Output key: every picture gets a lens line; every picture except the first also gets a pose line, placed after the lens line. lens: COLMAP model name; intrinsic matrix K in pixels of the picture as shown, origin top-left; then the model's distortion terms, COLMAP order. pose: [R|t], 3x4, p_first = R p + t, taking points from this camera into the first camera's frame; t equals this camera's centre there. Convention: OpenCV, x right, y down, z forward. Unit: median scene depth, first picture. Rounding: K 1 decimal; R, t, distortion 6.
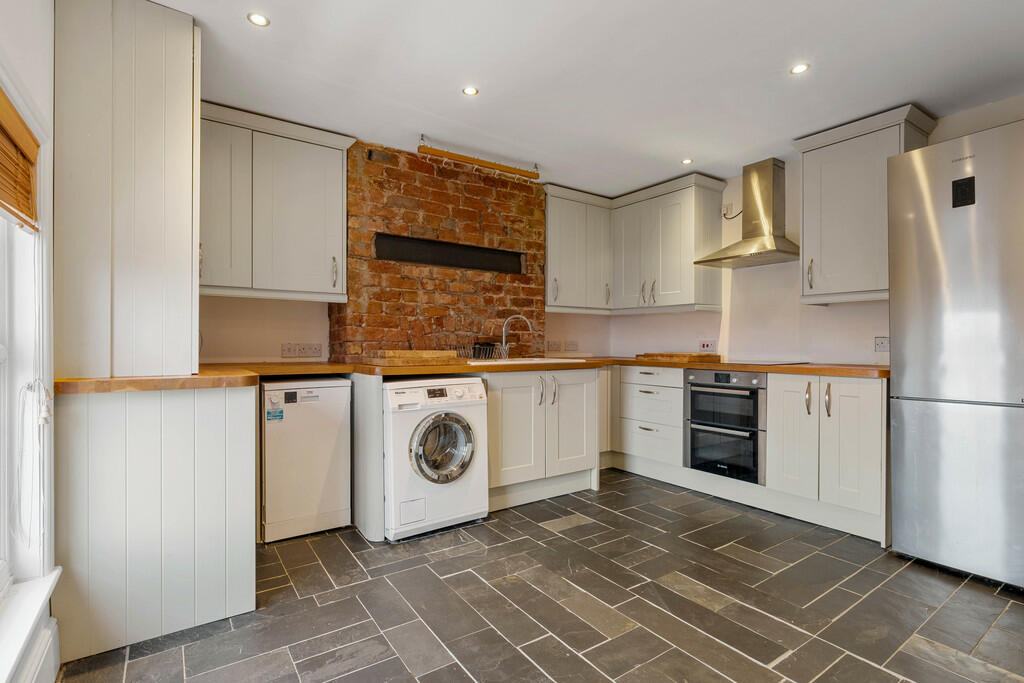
lens RADIAL K [[492.6, 0, 512.0], [0, 492.6, 343.7], [0, 0, 1]] dist [-0.002134, -0.000012]
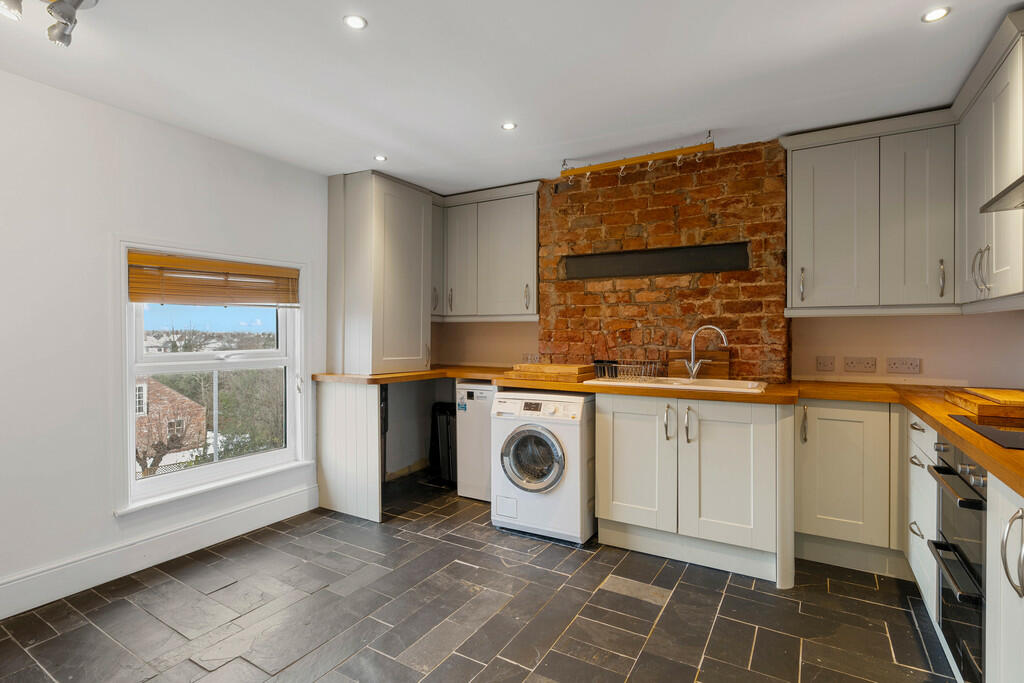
lens RADIAL K [[492.6, 0, 512.5], [0, 492.6, 336.9], [0, 0, 1]] dist [-0.002134, -0.000012]
pose [[0.417169, 0.002675, -0.908825, 0.651323], [-0.002758, 0.999995, 0.001678, -0.043256], [0.908825, 0.001807, 0.417175, 0.412922]]
